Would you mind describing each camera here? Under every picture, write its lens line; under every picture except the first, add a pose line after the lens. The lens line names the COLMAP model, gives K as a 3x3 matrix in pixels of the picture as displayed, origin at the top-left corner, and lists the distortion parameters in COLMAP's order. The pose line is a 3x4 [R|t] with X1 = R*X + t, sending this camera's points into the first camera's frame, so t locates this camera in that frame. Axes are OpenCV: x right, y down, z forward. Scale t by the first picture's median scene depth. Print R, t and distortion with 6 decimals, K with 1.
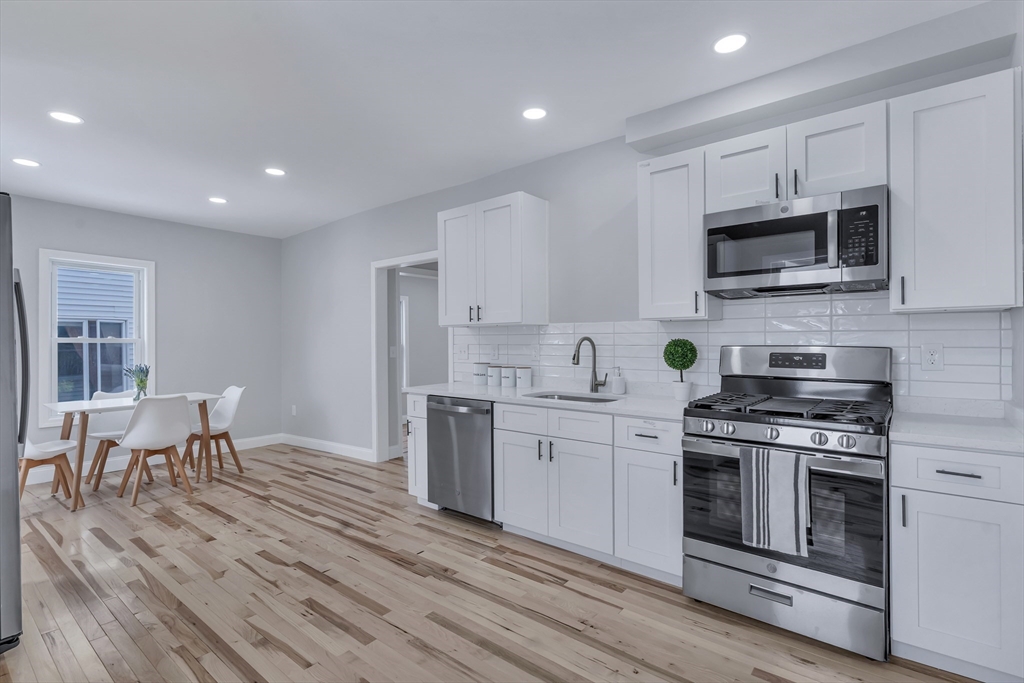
lens RADIAL K [[493.4, 0, 510.1], [0, 493.4, 340.5], [0, 0, 1]] dist [0.003932, -0.001197]
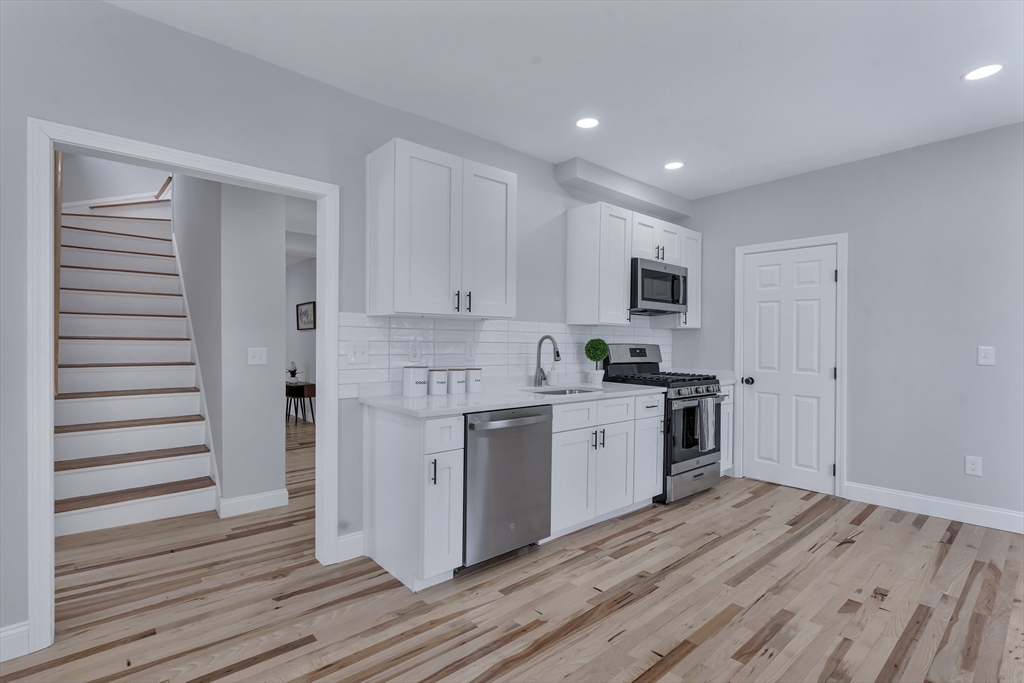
lens RADIAL K [[493.4, 0, 513.3], [0, 493.4, 337.5], [0, 0, 1]] dist [0.003932, -0.001197]
pose [[0.154834, 0.014436, 0.987835, -0.983688], [-0.010916, 0.999857, -0.012901, 0.012815], [-0.987880, -0.008786, 0.154969, 0.960926]]
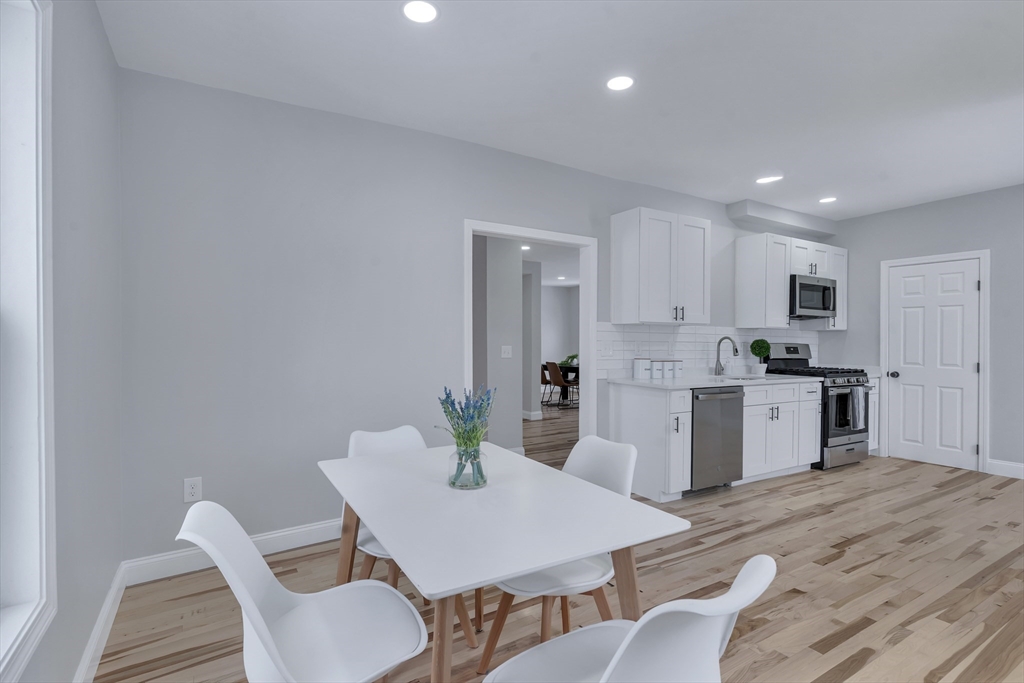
lens RADIAL K [[493.4, 0, 513.8], [0, 493.4, 340.8], [0, 0, 1]] dist [0.003932, -0.001197]
pose [[0.332633, 0.011585, 0.942985, -1.494938], [-0.009868, 0.999913, -0.008804, 0.024859], [-0.943005, -0.006377, 0.332718, 1.173492]]
